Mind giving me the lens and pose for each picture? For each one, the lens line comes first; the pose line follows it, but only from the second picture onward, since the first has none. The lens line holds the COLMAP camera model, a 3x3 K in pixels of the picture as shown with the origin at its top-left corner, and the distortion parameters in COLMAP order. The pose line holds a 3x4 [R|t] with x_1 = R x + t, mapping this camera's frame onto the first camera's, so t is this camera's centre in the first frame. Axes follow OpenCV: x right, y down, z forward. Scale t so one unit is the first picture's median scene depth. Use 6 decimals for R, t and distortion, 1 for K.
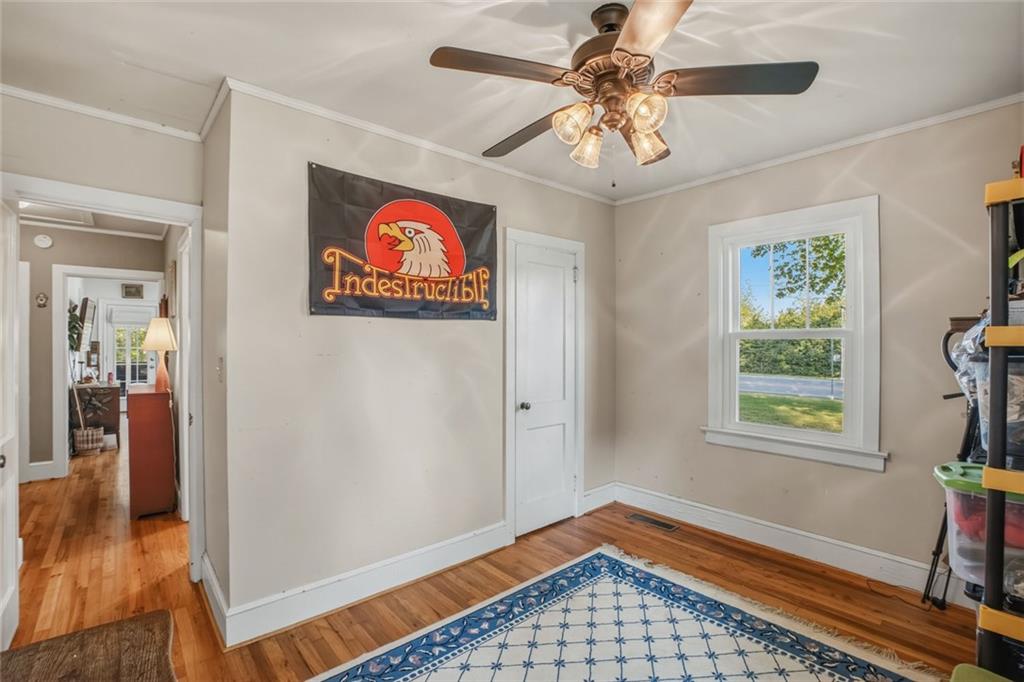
lens RADIAL K [[473.4, 0, 513.3], [0, 473.4, 348.8], [0, 0, 1]] dist [-0.000291, 0.000007]
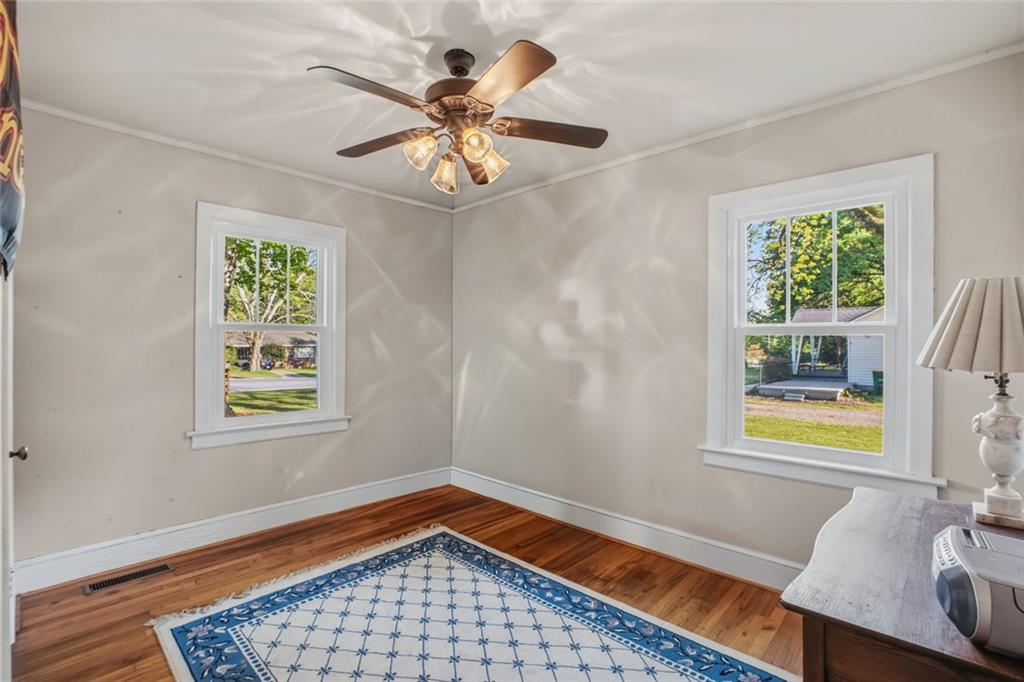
lens RADIAL K [[464.5, 0, 518.1], [0, 464.5, 344.1], [0, 0, 1]] dist [0.002080, 0.000645]
pose [[-0.070606, -0.008269, 0.997470, -0.621527], [0.002178, 0.999962, 0.008444, -0.000995], [-0.997502, 0.002769, -0.070585, 0.603789]]
